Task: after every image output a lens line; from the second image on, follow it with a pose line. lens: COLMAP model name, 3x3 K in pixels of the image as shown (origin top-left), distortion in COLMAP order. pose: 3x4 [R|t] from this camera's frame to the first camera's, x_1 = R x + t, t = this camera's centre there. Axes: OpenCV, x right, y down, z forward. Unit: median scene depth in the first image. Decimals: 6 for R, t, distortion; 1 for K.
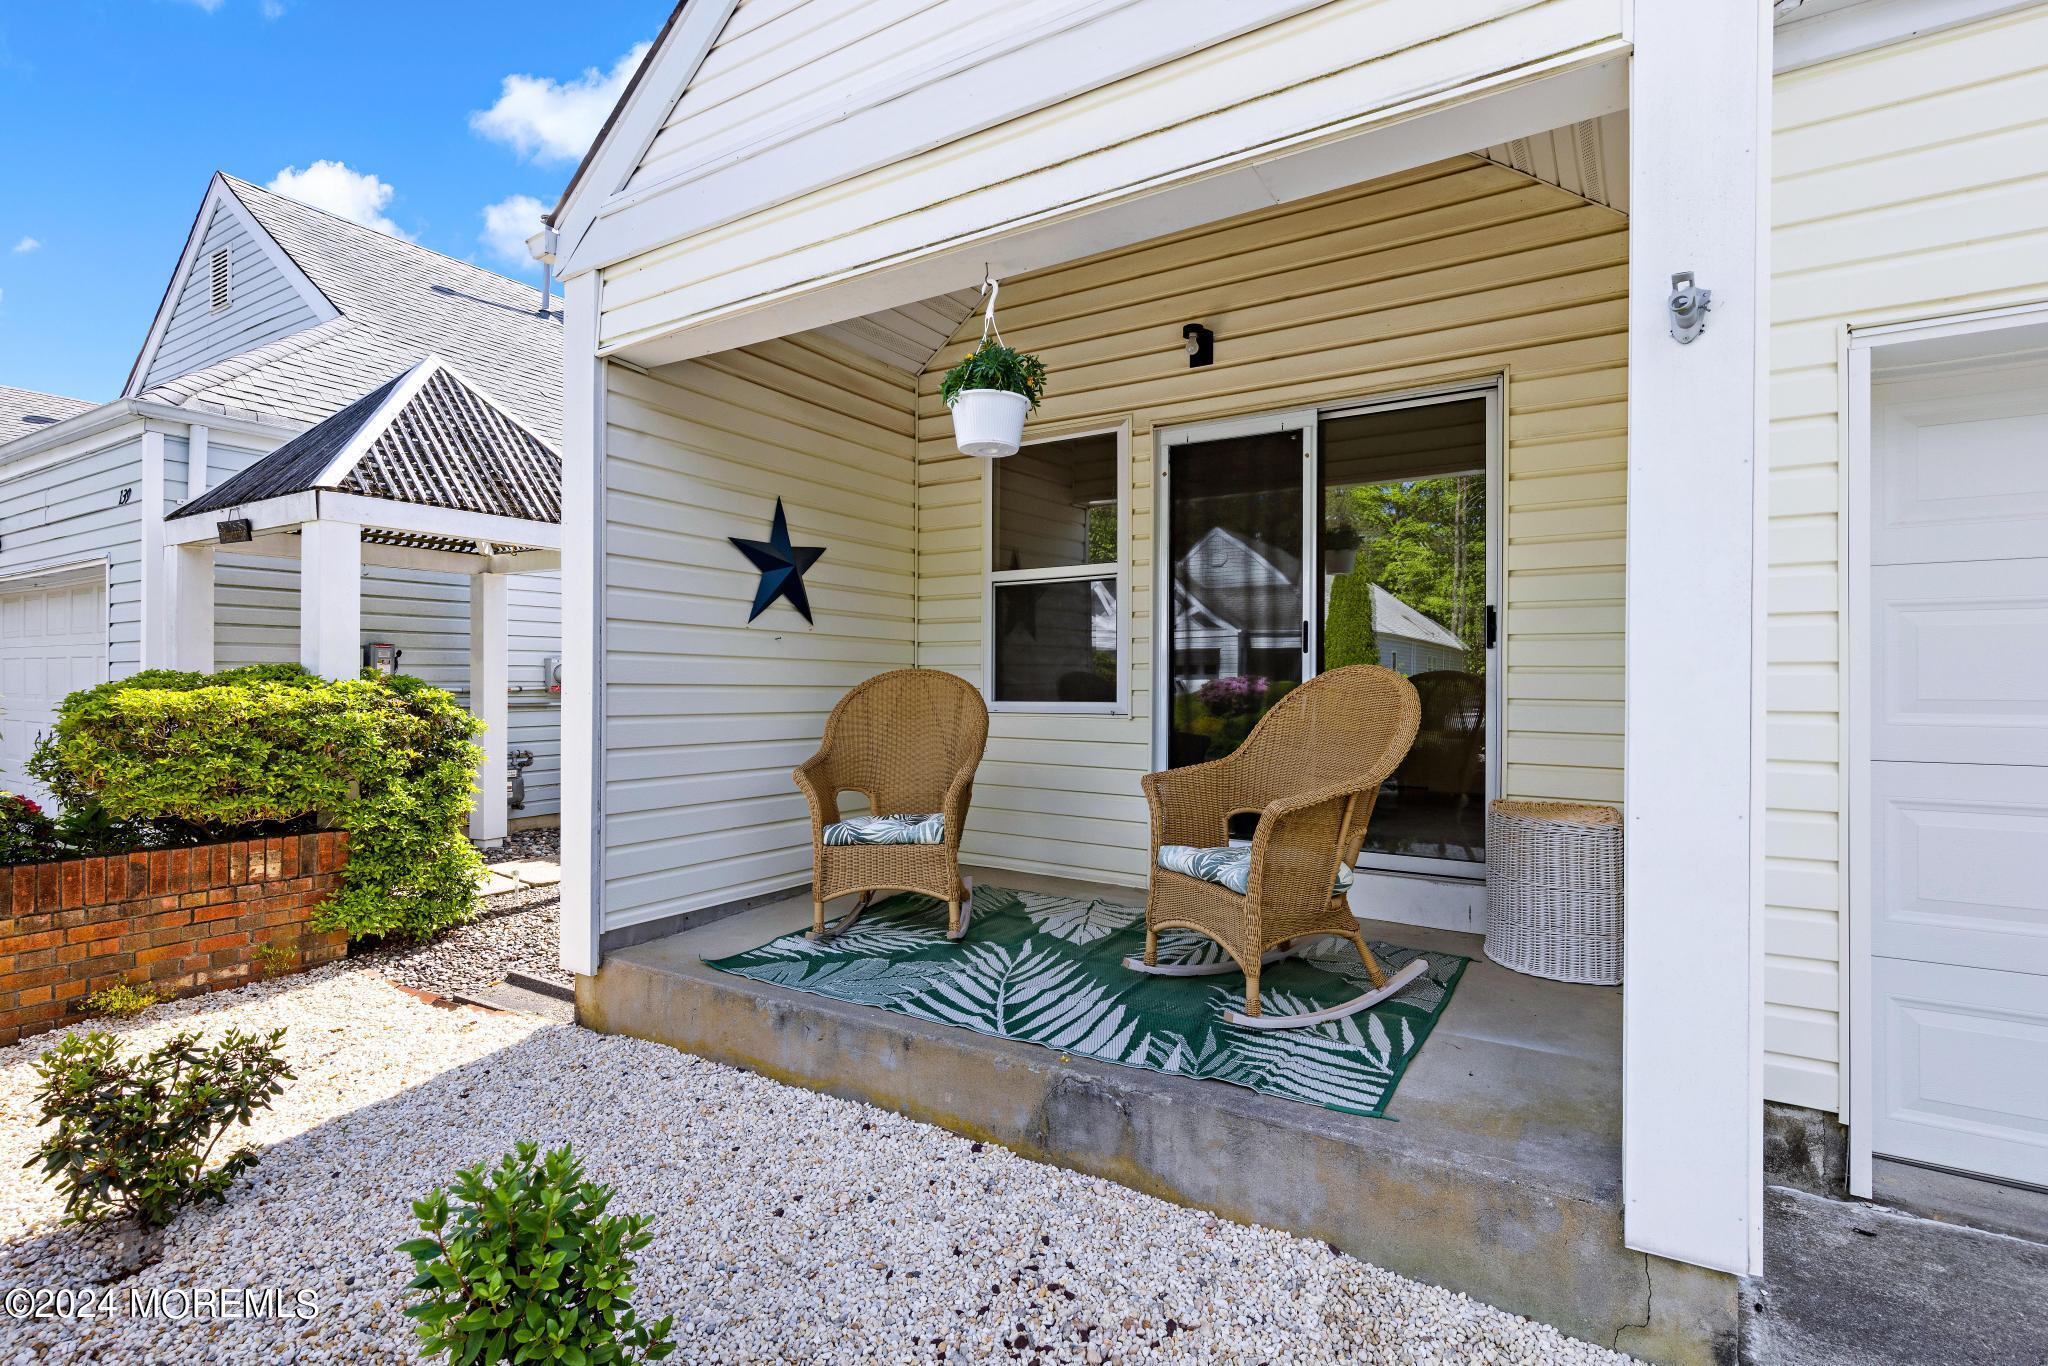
lens RADIAL K [[959.2, 0, 1045.1], [0, 959.2, 674.7], [0, 0, 1]] dist [0.000998, 0.000071]
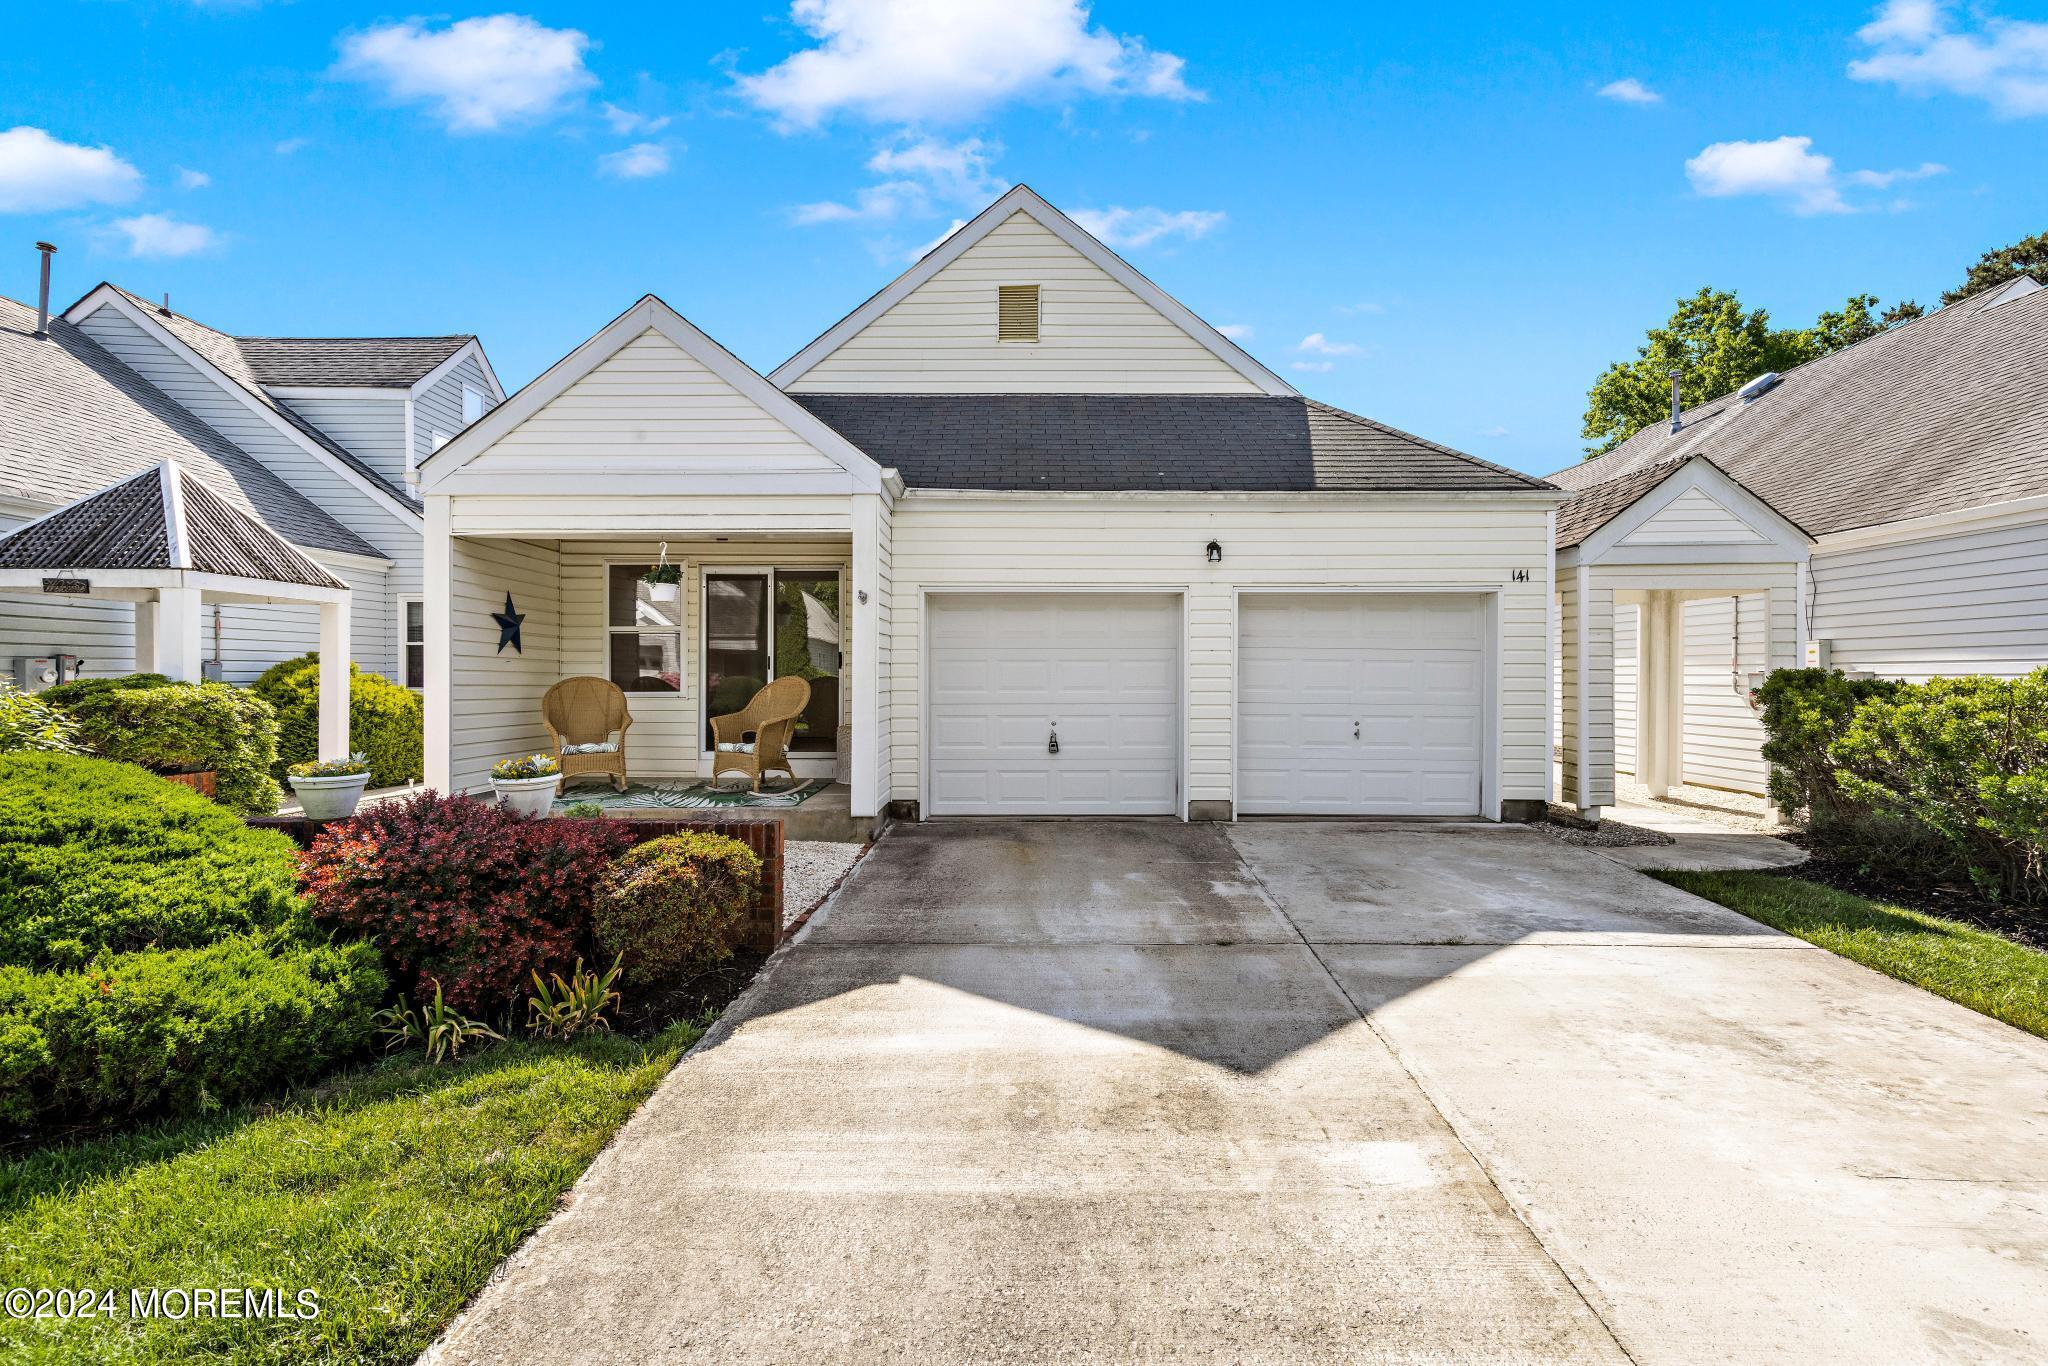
lens RADIAL K [[963.2, 0, 1018.3], [0, 963.2, 680.2], [0, 0, 1]] dist [0.005868, 0.000336]
pose [[0.856537, -0.004127, 0.516069, -0.393834], [-0.001542, 0.999943, 0.010556, -0.020831], [-0.516083, -0.009838, 0.856482, -1.244476]]
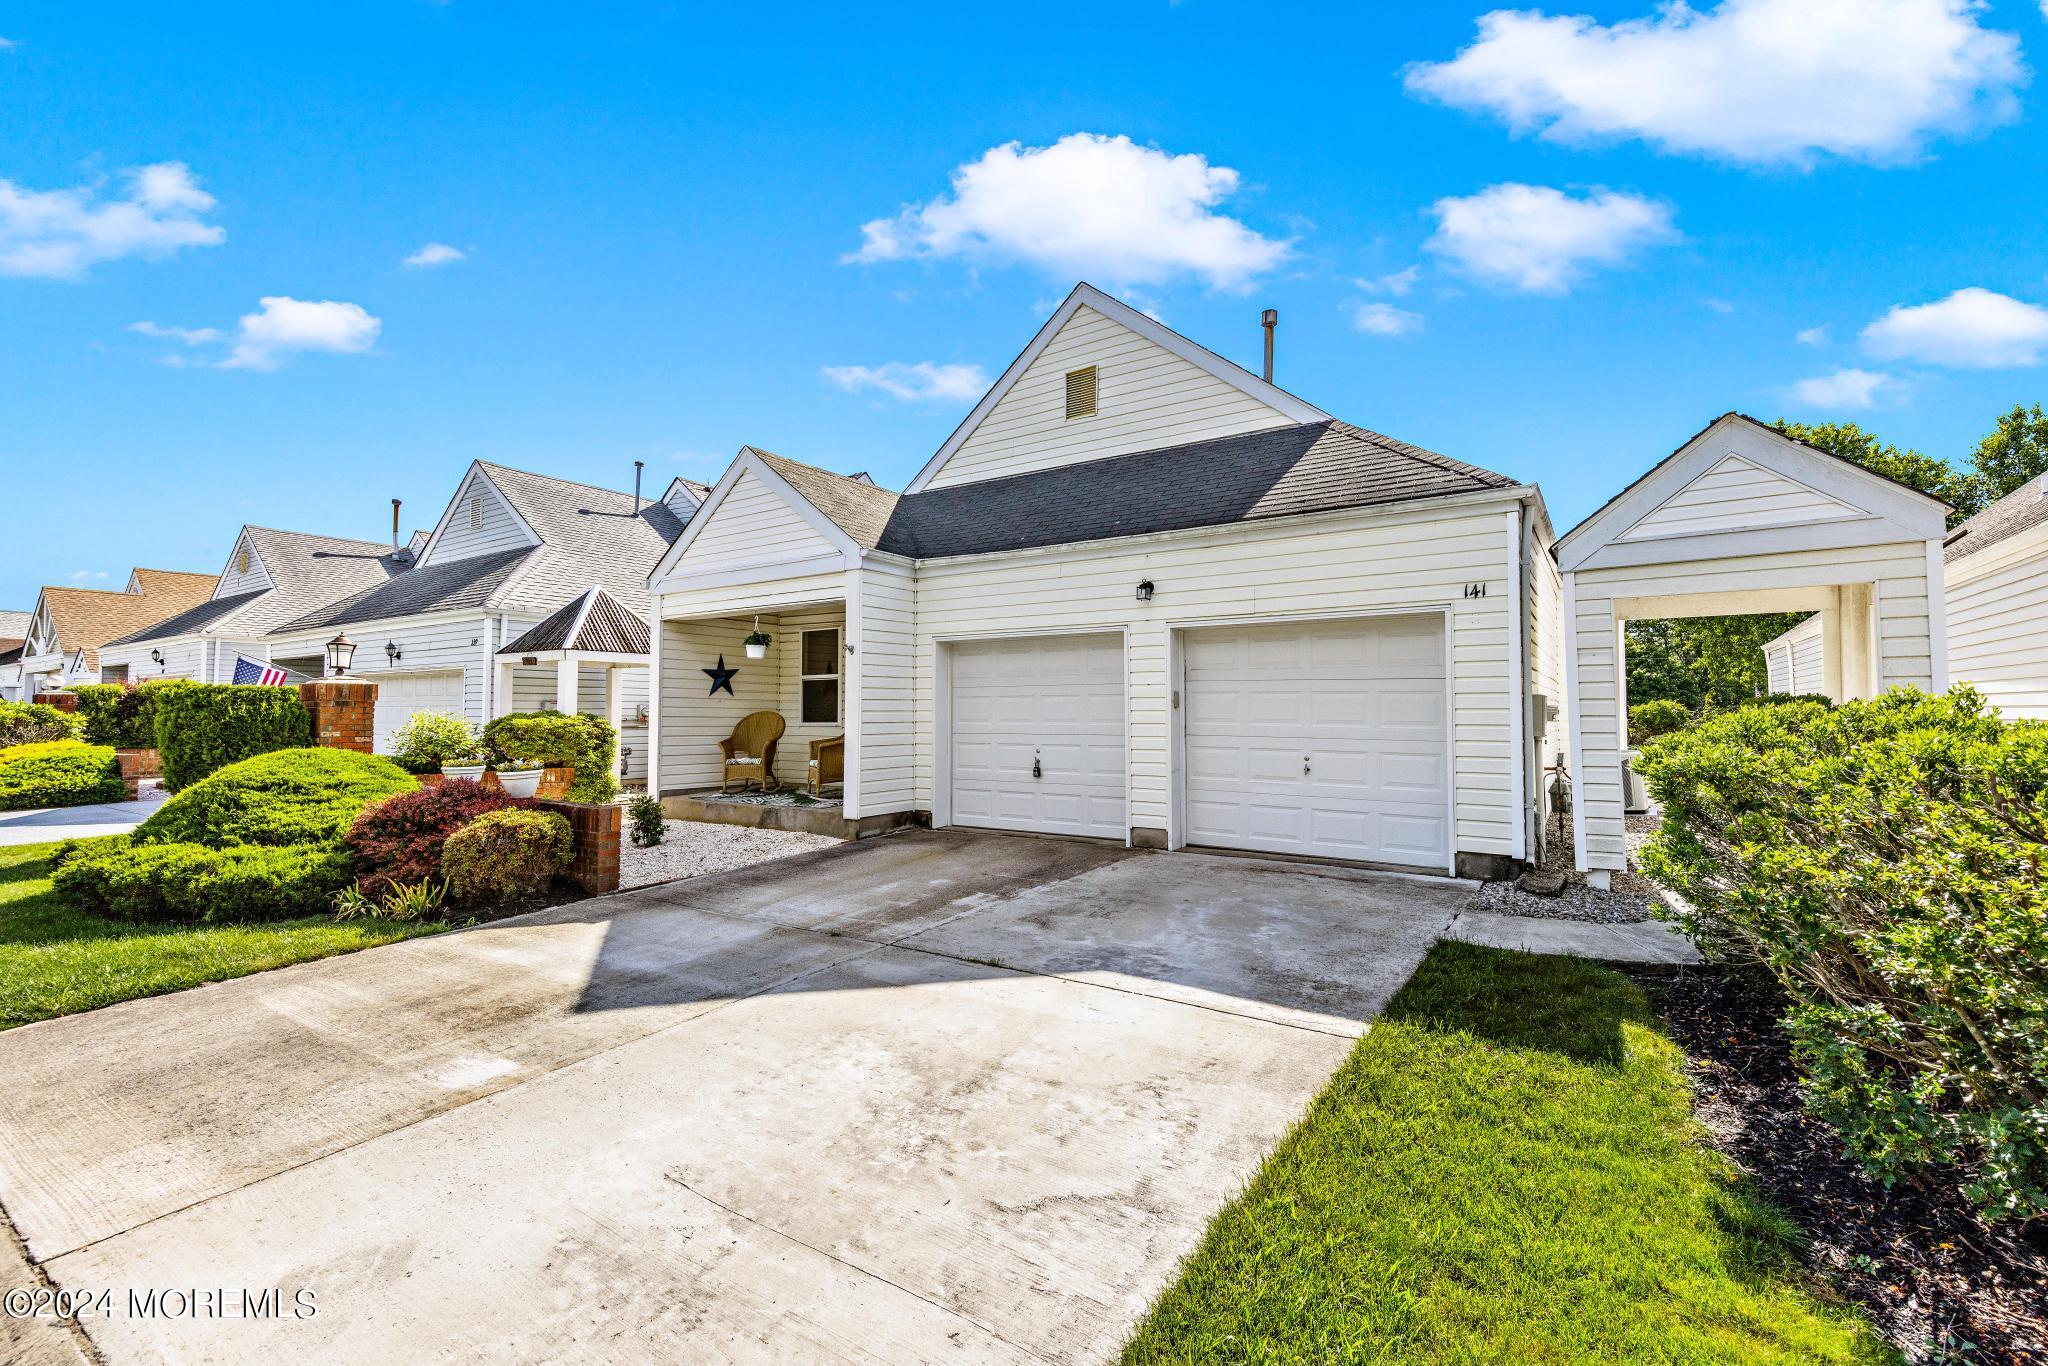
lens RADIAL K [[866.7, 0, 1043.2], [0, 866.7, 682.8], [0, 0, 1]] dist [0.003966, -0.000029]
pose [[0.999642, -0.004213, -0.026436, 0.773769], [0.003426, 0.999552, -0.029732, -0.010907], [0.026549, 0.029631, 0.999208, -1.621401]]
